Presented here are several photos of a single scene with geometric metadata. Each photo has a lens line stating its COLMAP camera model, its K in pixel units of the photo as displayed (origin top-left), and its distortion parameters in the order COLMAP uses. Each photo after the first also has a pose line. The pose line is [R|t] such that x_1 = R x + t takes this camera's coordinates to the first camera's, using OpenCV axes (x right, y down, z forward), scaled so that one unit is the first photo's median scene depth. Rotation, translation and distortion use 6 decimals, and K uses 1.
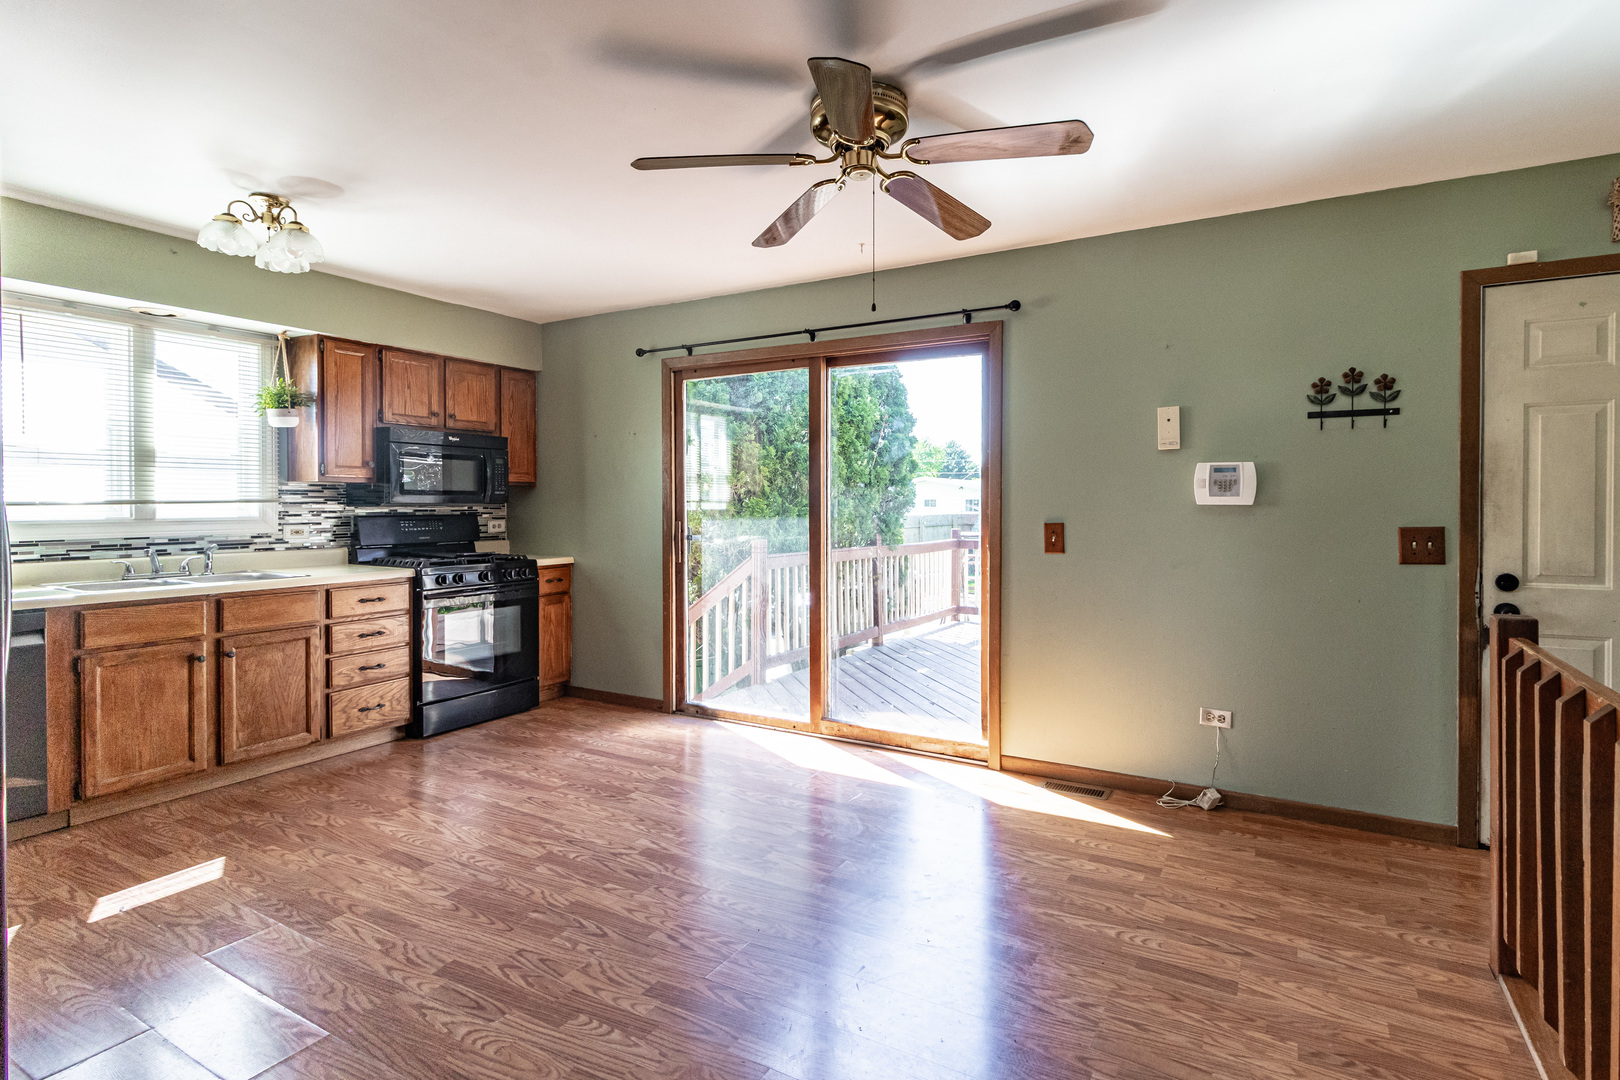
lens RADIAL K [[800.3, 0, 828.3], [0, 800.3, 503.8], [0, 0, 1]] dist [-0.000875, 0.000768]
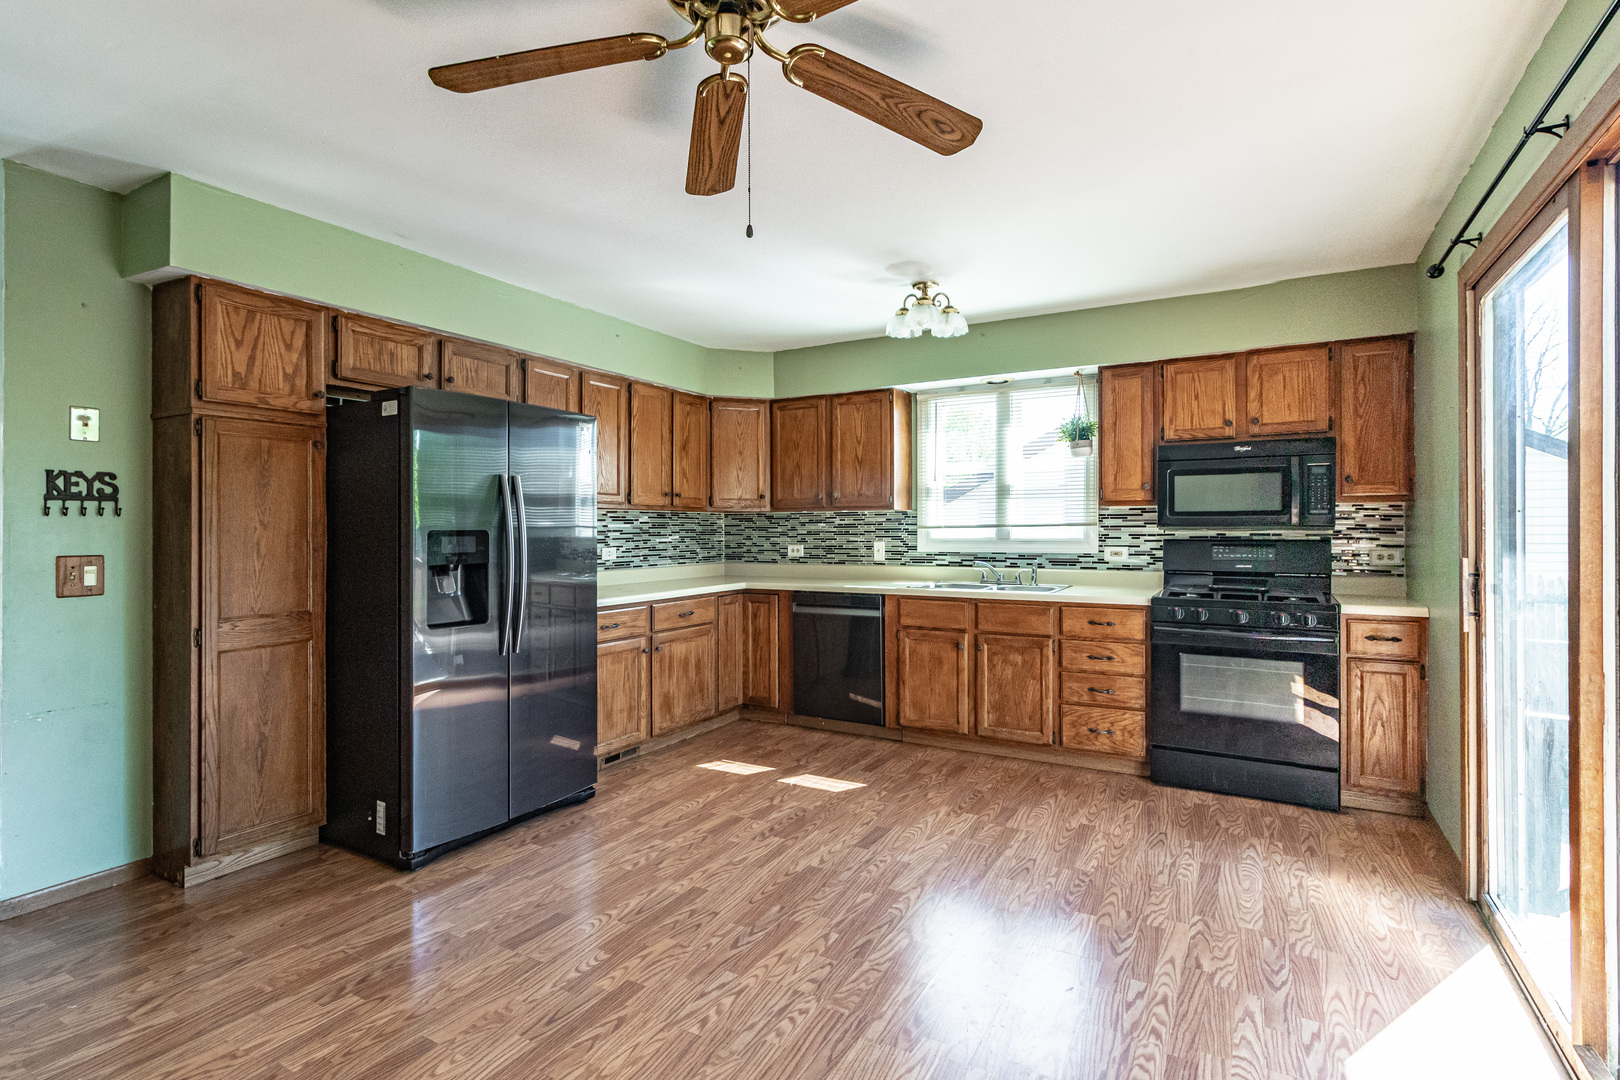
lens RADIAL K [[801.8, 0, 804.5], [0, 801.8, 527.7], [0, 0, 1]] dist [-0.000576, 0.000505]
pose [[-0.011490, 0.000704, -0.999934, 0.525910], [0.002203, 0.999997, 0.000678, -0.000756], [0.999932, -0.002195, -0.011491, 0.773746]]
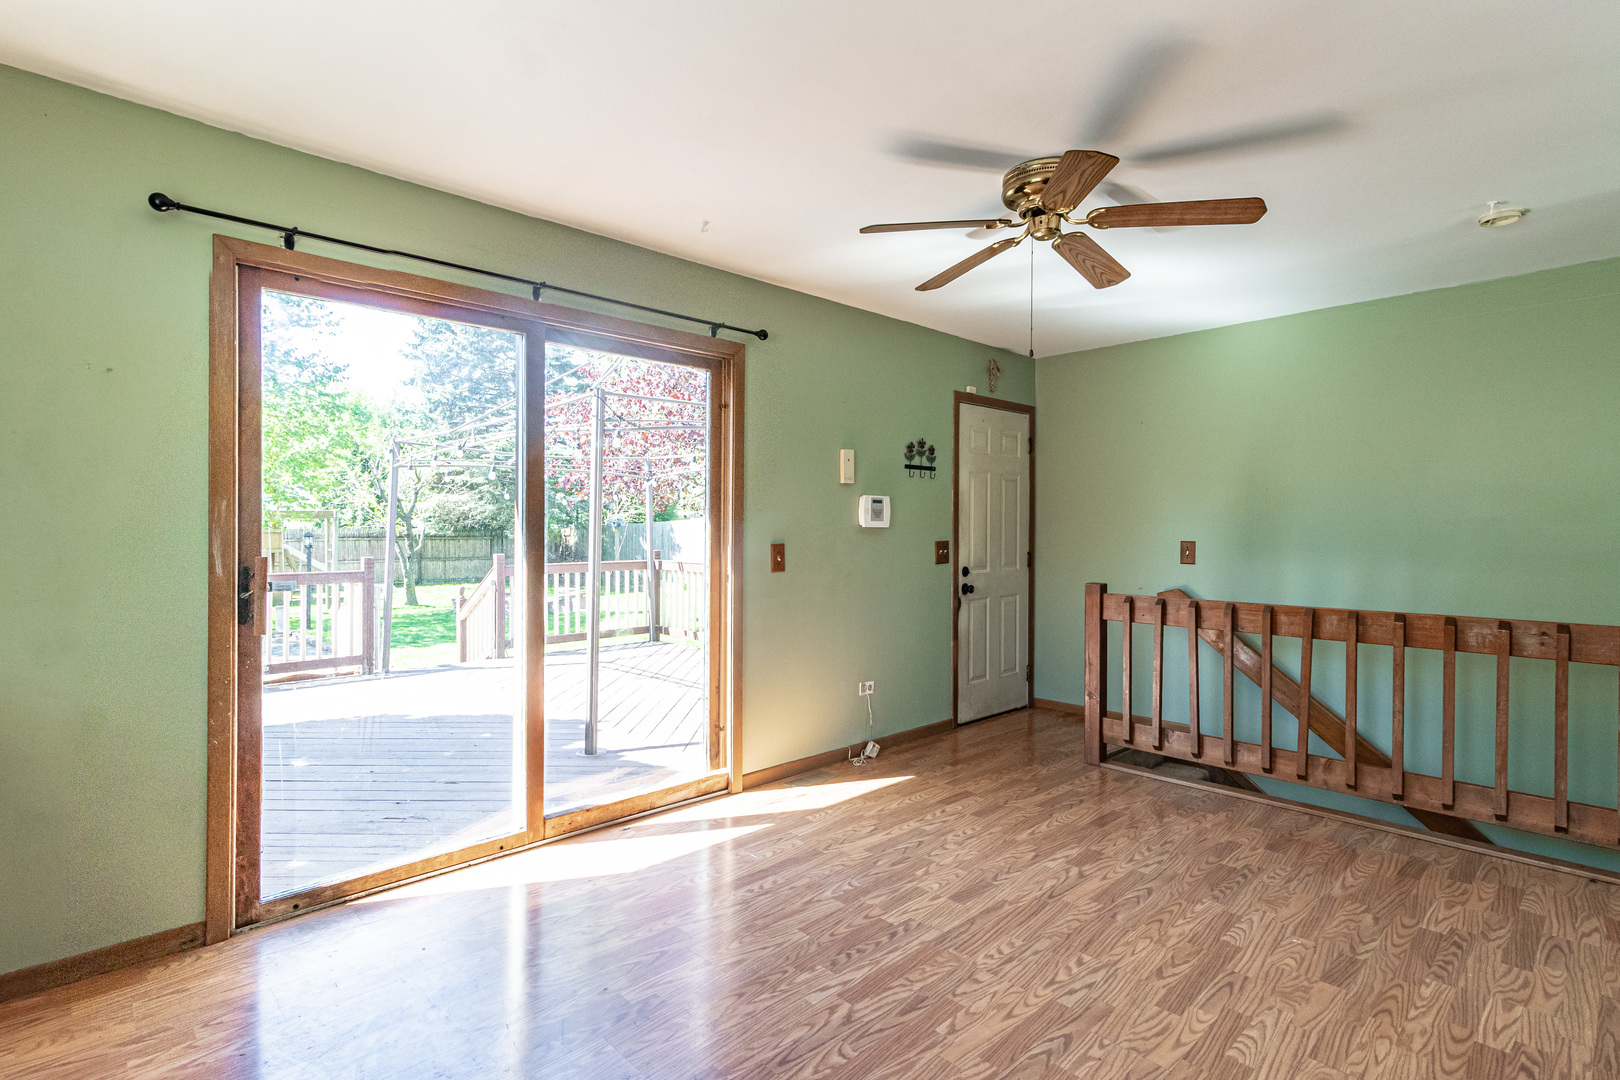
lens RADIAL K [[801.8, 0, 804.5], [0, 801.8, 527.7], [0, 0, 1]] dist [-0.000576, 0.000505]
pose [[0.292133, -0.000715, 0.956377, -0.823427], [-0.004357, 0.999988, 0.002079, -0.000466], [-0.956368, -0.004775, 0.292127, 0.716254]]
